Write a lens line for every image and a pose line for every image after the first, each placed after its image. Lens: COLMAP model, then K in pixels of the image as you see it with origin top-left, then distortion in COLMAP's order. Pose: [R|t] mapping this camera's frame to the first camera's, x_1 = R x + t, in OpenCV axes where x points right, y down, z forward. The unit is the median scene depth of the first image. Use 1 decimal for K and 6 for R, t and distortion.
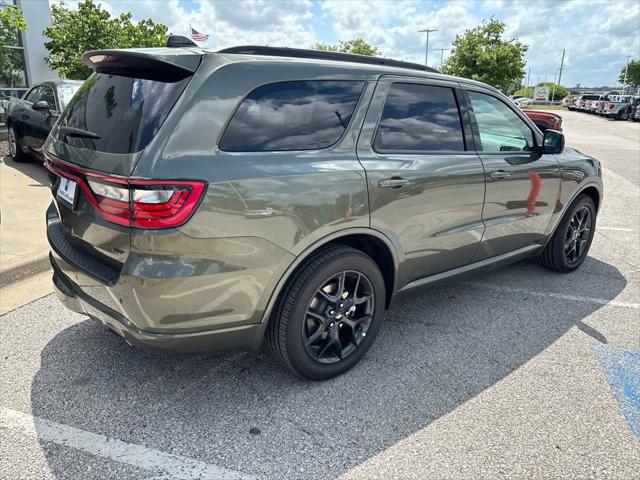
lens RADIAL K [[486.9, 0, 317.0], [0, 486.9, 235.2], [0, 0, 1]] dist [0.046445, -0.058344]
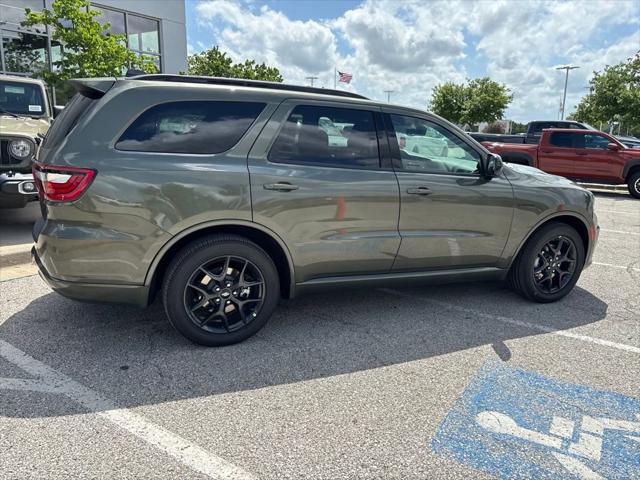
lens RADIAL K [[486.9, 0, 318.4], [0, 486.9, 234.0], [0, 0, 1]] dist [0.046445, -0.058344]
pose [[0.959631, 0.072416, -0.271781, 0.526982], [-0.093055, 0.993614, -0.063818, 0.068235], [0.265424, 0.086532, 0.960241, -0.095423]]
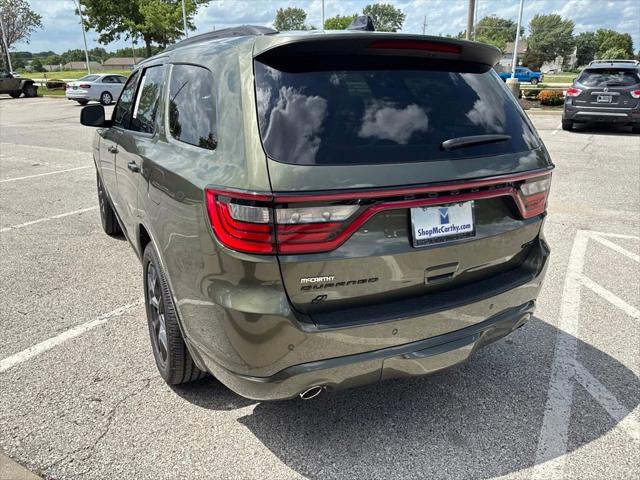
lens RADIAL K [[486.9, 0, 317.7], [0, 486.9, 242.2], [0, 0, 1]] dist [0.046445, -0.058344]
pose [[0.209826, -0.336565, 0.917985, -1.044002], [0.271472, 0.922025, 0.275995, -0.267966], [-0.939296, 0.191296, 0.284833, 0.817914]]
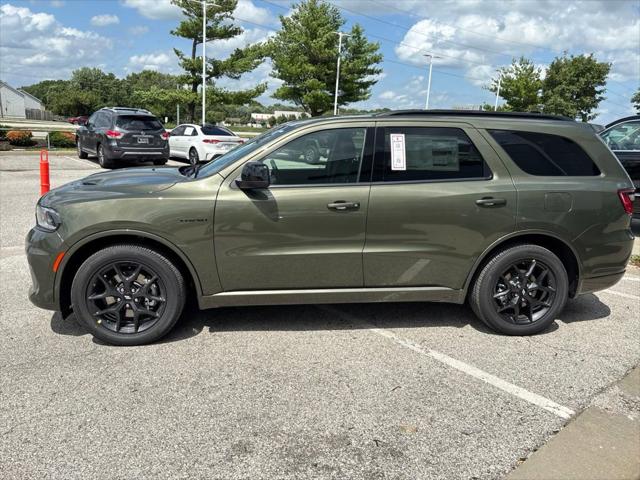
lens RADIAL K [[486.9, 0, 320.3], [0, 486.9, 238.7], [0, 0, 1]] dist [0.046445, -0.058344]
pose [[-0.839997, -0.173788, 0.514006, -0.537809], [0.090525, 0.889154, 0.448565, -0.744875], [-0.534986, 0.423324, -0.731155, 2.523142]]
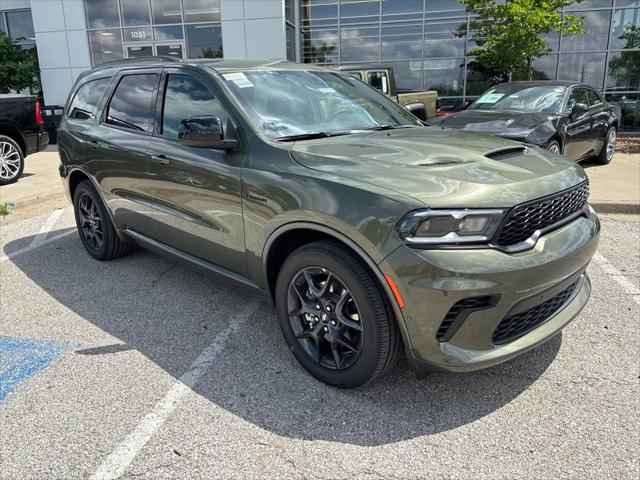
lens RADIAL K [[486.9, 0, 318.7], [0, 486.9, 240.9], [0, 0, 1]] dist [0.046445, -0.058344]
pose [[0.080542, 0.246367, -0.965824, 1.588221], [-0.252613, 0.942382, 0.219322, -0.305160], [0.964209, 0.226315, 0.138137, 1.393156]]
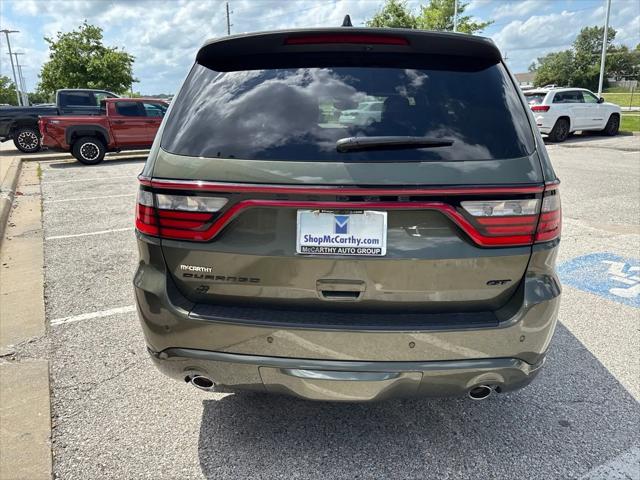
lens RADIAL K [[486.9, 0, 312.9], [0, 486.9, 238.3], [0, 0, 1]] dist [0.046445, -0.058344]
pose [[0.692807, -0.220175, 0.686689, -0.832559], [0.227442, 0.970362, 0.081661, -0.120683], [-0.684316, 0.099606, 0.722350, 0.461191]]
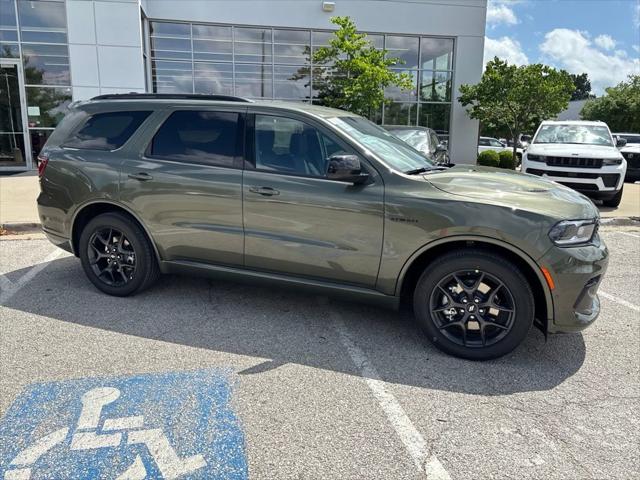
lens RADIAL K [[486.9, 0, 315.7], [0, 486.9, 235.1], [0, 0, 1]] dist [0.046445, -0.058344]
pose [[0.480029, 0.162546, -0.862062, 1.566158], [-0.247442, 0.967870, 0.044712, -0.122447], [0.841632, 0.191848, 0.504827, 0.671283]]
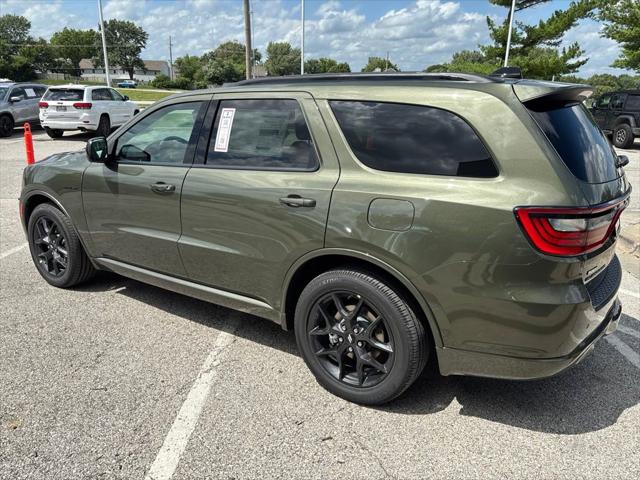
lens RADIAL K [[486.9, 0, 319.5], [0, 486.9, 238.6], [0, 0, 1]] dist [0.046445, -0.058344]
pose [[-0.276231, -0.293227, 0.915267, -1.092424], [0.241842, 0.900471, 0.361475, -0.488030], [-0.930166, 0.321201, -0.177824, 1.499991]]
